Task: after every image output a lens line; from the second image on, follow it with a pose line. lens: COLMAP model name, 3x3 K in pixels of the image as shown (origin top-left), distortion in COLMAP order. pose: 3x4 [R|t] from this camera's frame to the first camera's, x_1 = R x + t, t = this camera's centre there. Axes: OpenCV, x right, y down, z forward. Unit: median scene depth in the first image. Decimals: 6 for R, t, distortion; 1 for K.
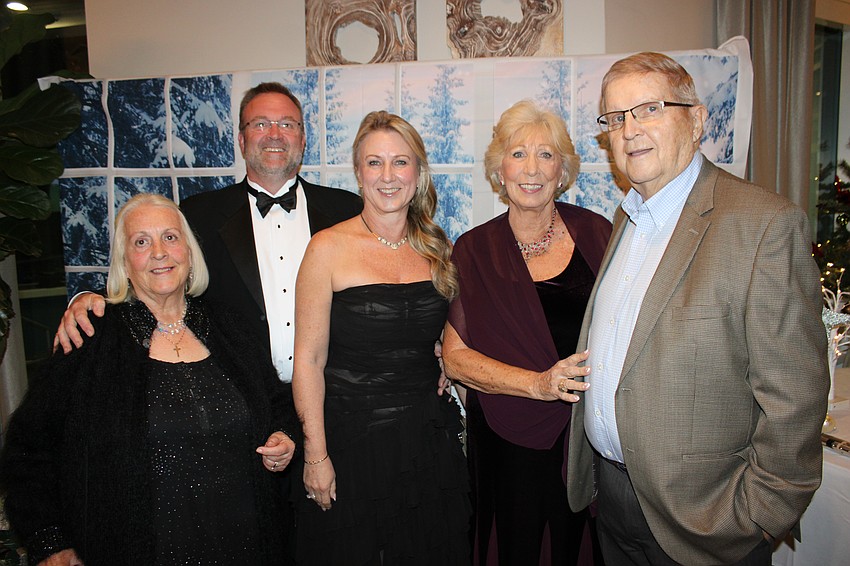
lens RADIAL K [[707.5, 0, 425.0], [0, 707.5, 283.0], [0, 0, 1]] dist [-0.172093, 0.153726]
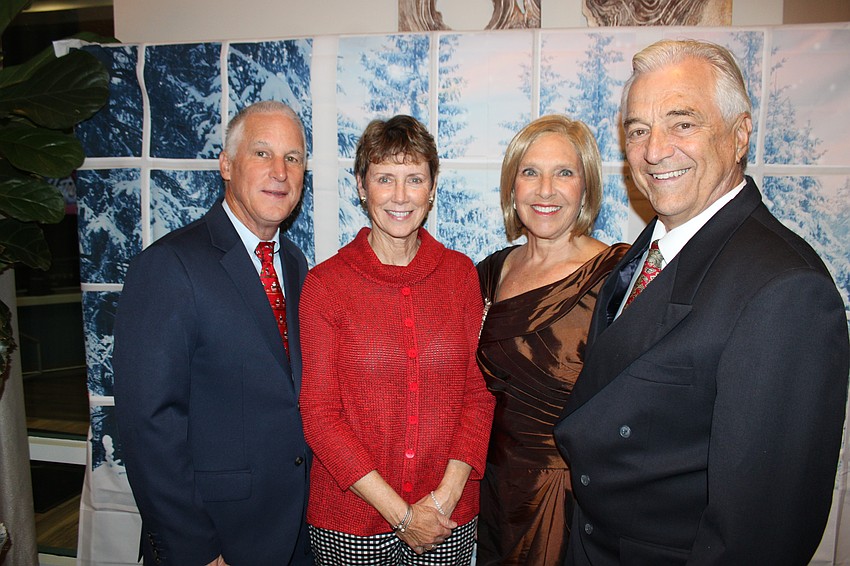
lens RADIAL K [[707.5, 0, 425.0], [0, 707.5, 283.0], [0, 0, 1]] dist [-0.172093, 0.153726]
pose [[0.999652, 0.013362, 0.022726, -0.162230], [-0.013104, 0.999848, -0.011485, -0.022280], [-0.022876, 0.011184, 0.999676, 0.221554]]
